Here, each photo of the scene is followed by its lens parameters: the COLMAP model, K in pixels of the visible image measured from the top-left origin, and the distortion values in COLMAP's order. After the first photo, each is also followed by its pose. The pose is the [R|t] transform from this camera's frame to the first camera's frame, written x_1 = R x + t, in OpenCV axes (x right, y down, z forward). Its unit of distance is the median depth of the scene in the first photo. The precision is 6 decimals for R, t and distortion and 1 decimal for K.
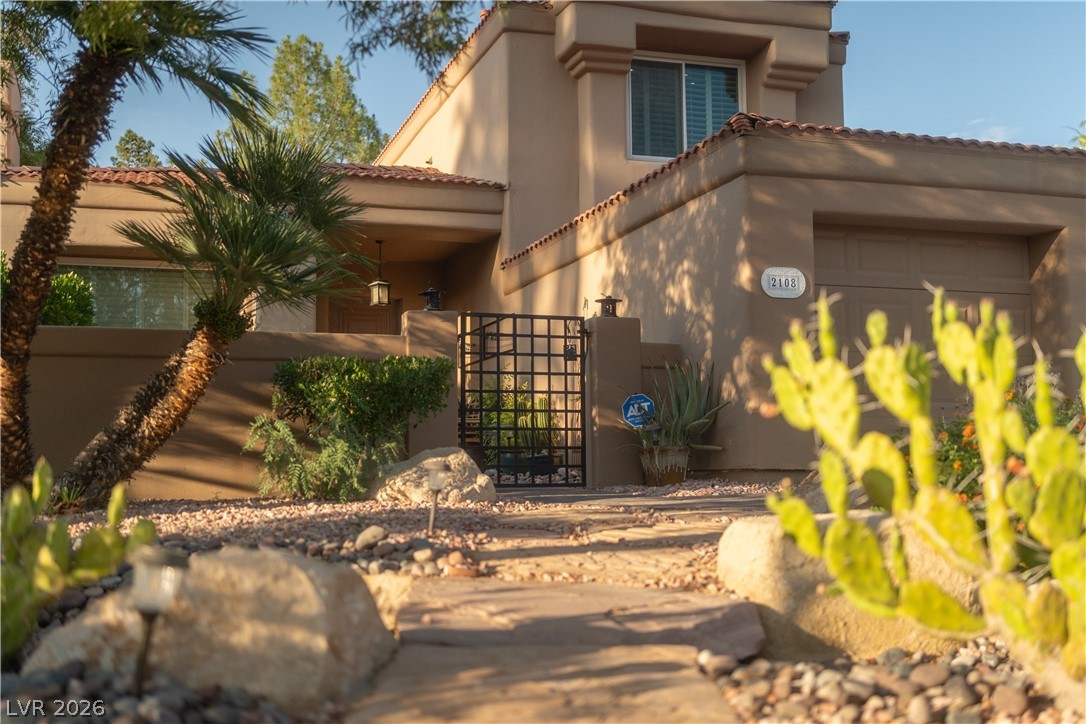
lens RADIAL K [[1162.5, 0, 466.1], [0, 1162.5, 363.3], [0, 0, 1]] dist [0.002639, 0.000140]
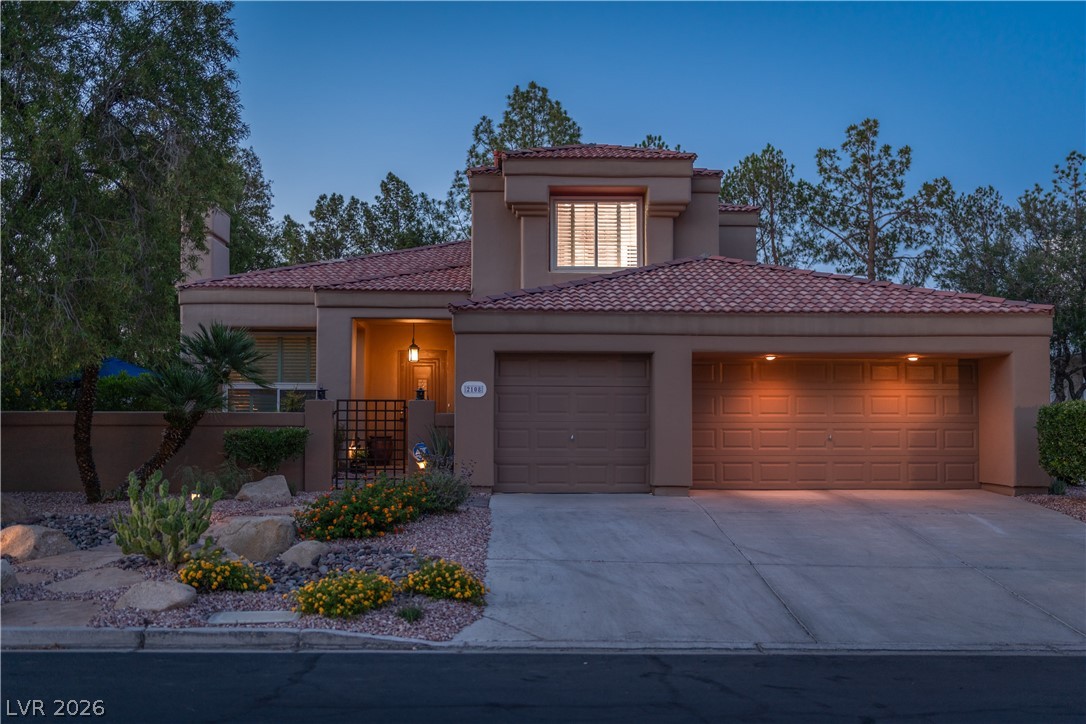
lens RADIAL K [[1166.5, 0, 543.0], [0, 1166.5, 362.0], [0, 0, 1]] dist [-0.001933, 0.003918]
pose [[0.966853, -0.000581, -0.255332, 0.546210], [0.010011, 0.999315, 0.035633, -0.113847], [0.255136, -0.037007, 0.966197, -0.525824]]
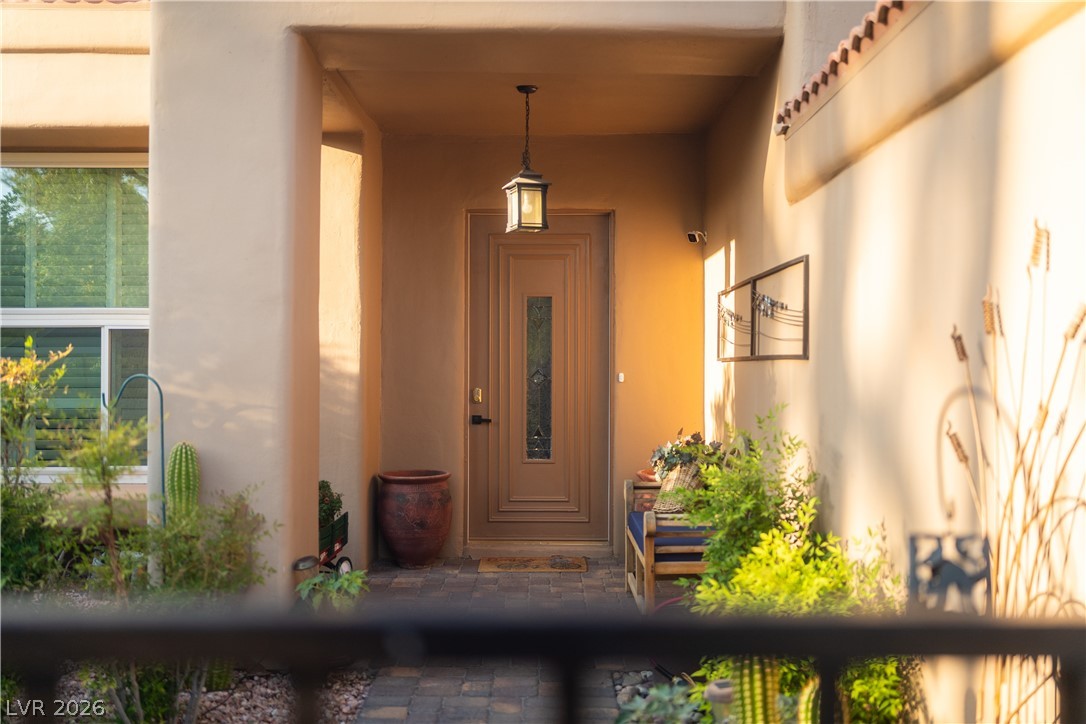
lens RADIAL K [[1166.5, 0, 543.0], [0, 1166.5, 362.0], [0, 0, 1]] dist [-0.001933, 0.003918]
pose [[0.963807, 0.010375, -0.266399, 0.058408], [0.011353, 0.996739, 0.079892, -0.038699], [0.266359, -0.080025, 0.960546, 0.616923]]
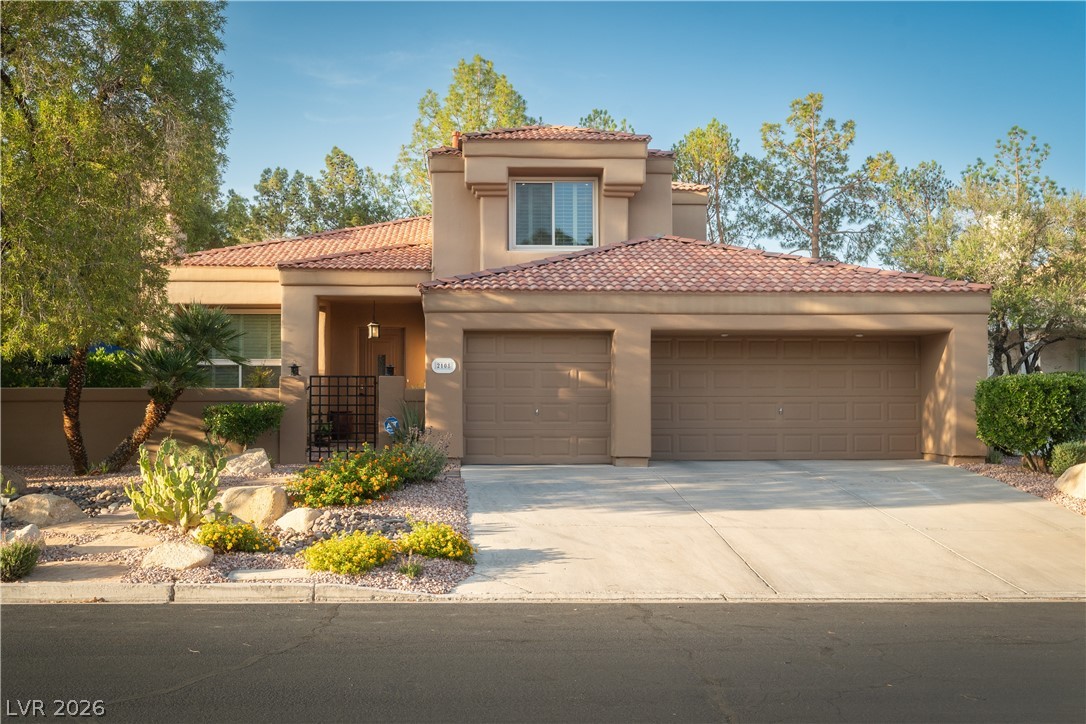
lens RADIAL K [[1196.6, 0, 510.4], [0, 1196.6, 364.6], [0, 0, 1]] dist [-0.008567, 0.017043]
pose [[0.973446, 0.003429, -0.228889, 0.535701], [0.010668, 0.998122, 0.060323, -0.121979], [0.228666, -0.061163, 0.971582, -0.622825]]
